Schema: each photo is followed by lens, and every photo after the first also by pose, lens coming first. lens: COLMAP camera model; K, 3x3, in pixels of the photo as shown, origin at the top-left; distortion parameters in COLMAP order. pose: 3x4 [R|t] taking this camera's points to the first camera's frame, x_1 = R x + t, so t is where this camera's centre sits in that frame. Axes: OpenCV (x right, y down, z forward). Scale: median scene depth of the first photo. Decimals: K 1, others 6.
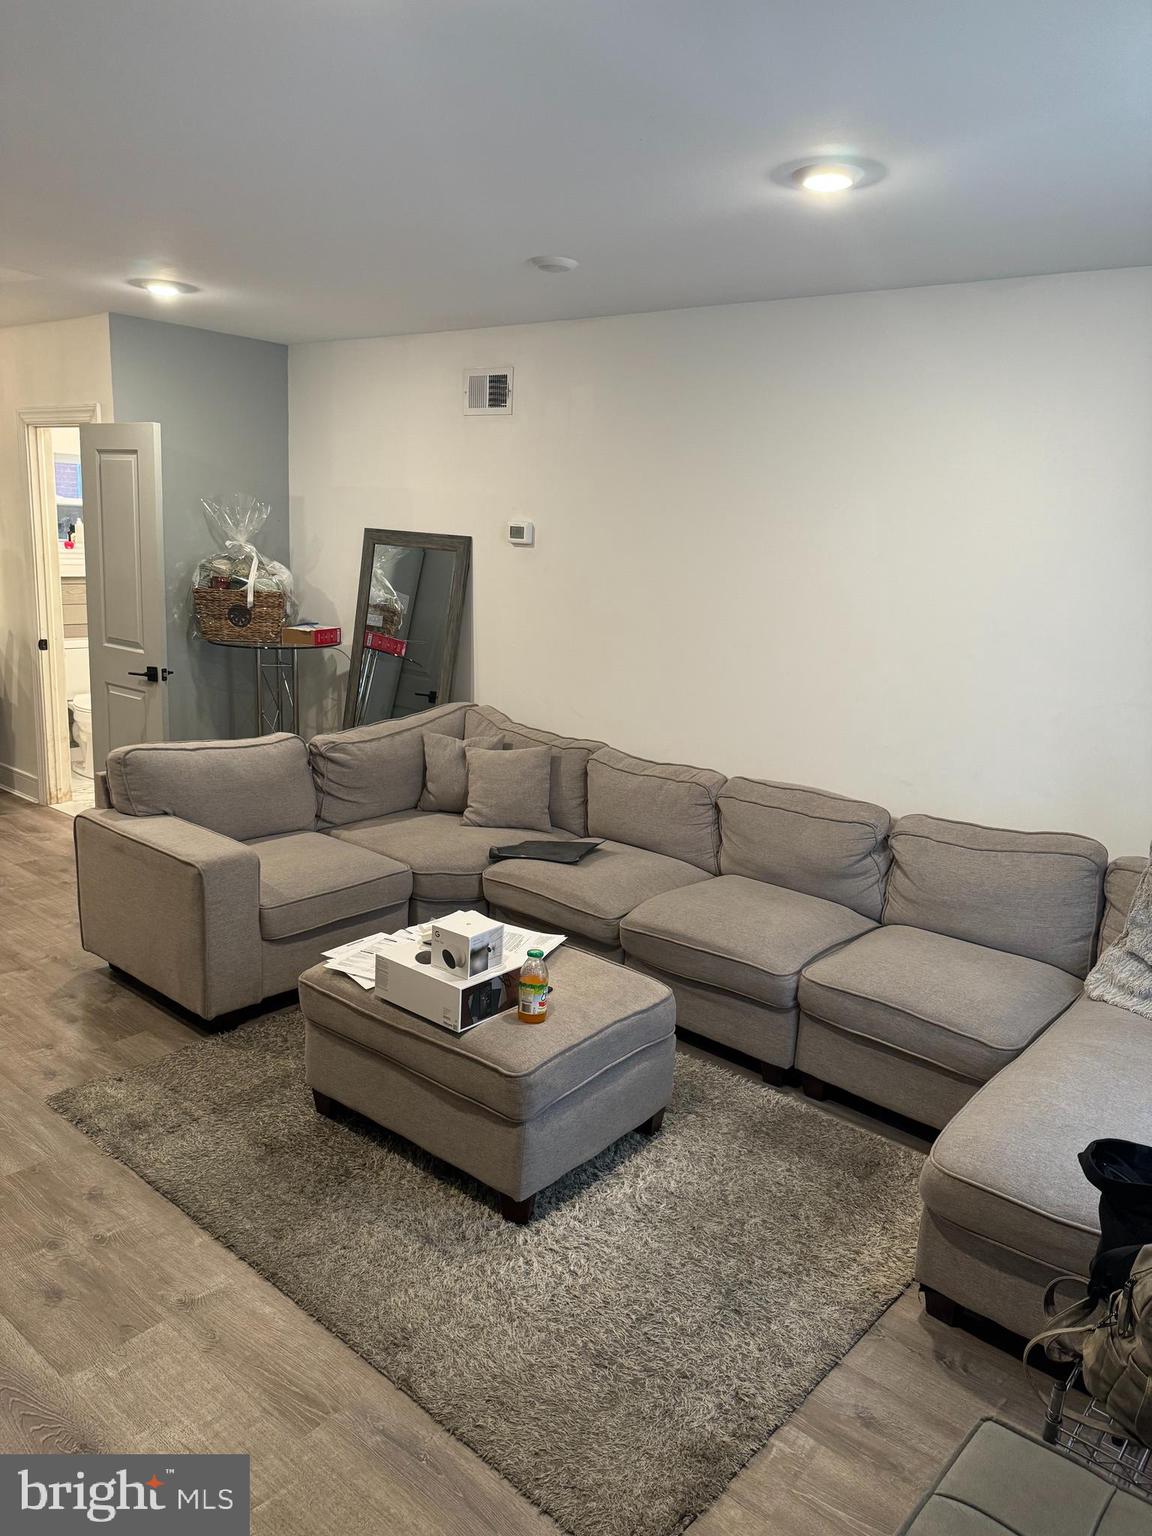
lens RADIAL K [[1076.7, 0, 577.5], [0, 1076.7, 767.8], [0, 0, 1]] dist [0.080341, -0.094703]
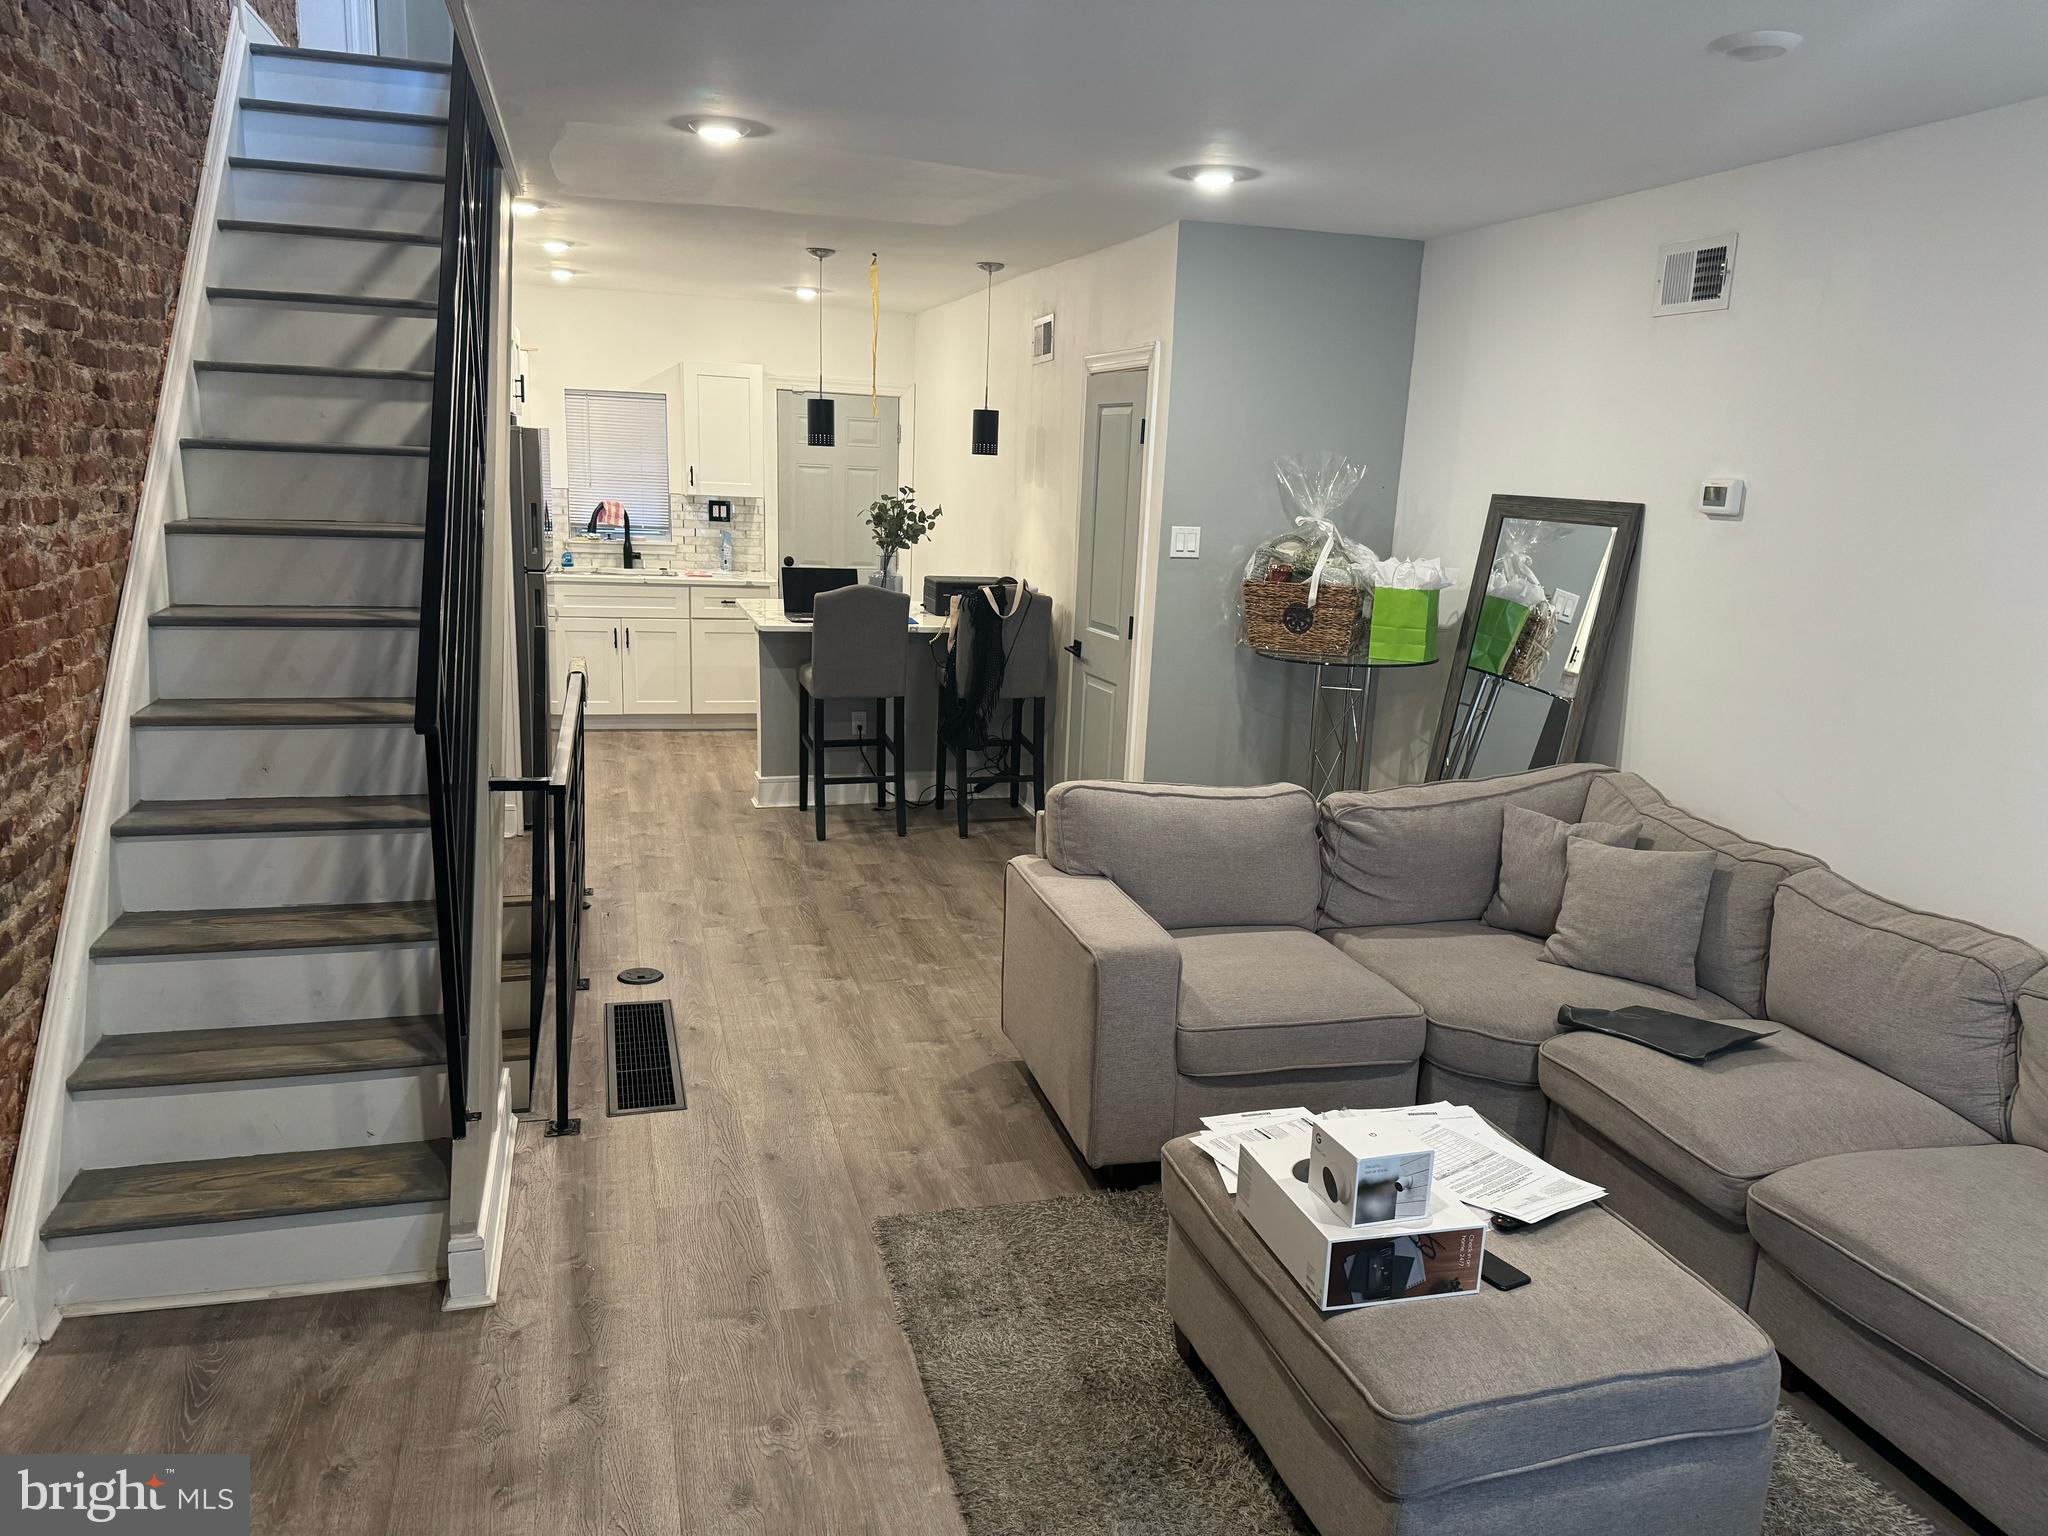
lens RADIAL K [[1435.5, 0, 1035.1], [0, 1435.5, 768.6], [0, 0, 1]] dist [0.080341, -0.094703]
pose [[0.830116, 0.100197, -0.548514, 0.112089], [-0.119679, 0.992813, 0.000236, -0.024619], [0.544596, 0.065449, 0.836141, 0.136729]]
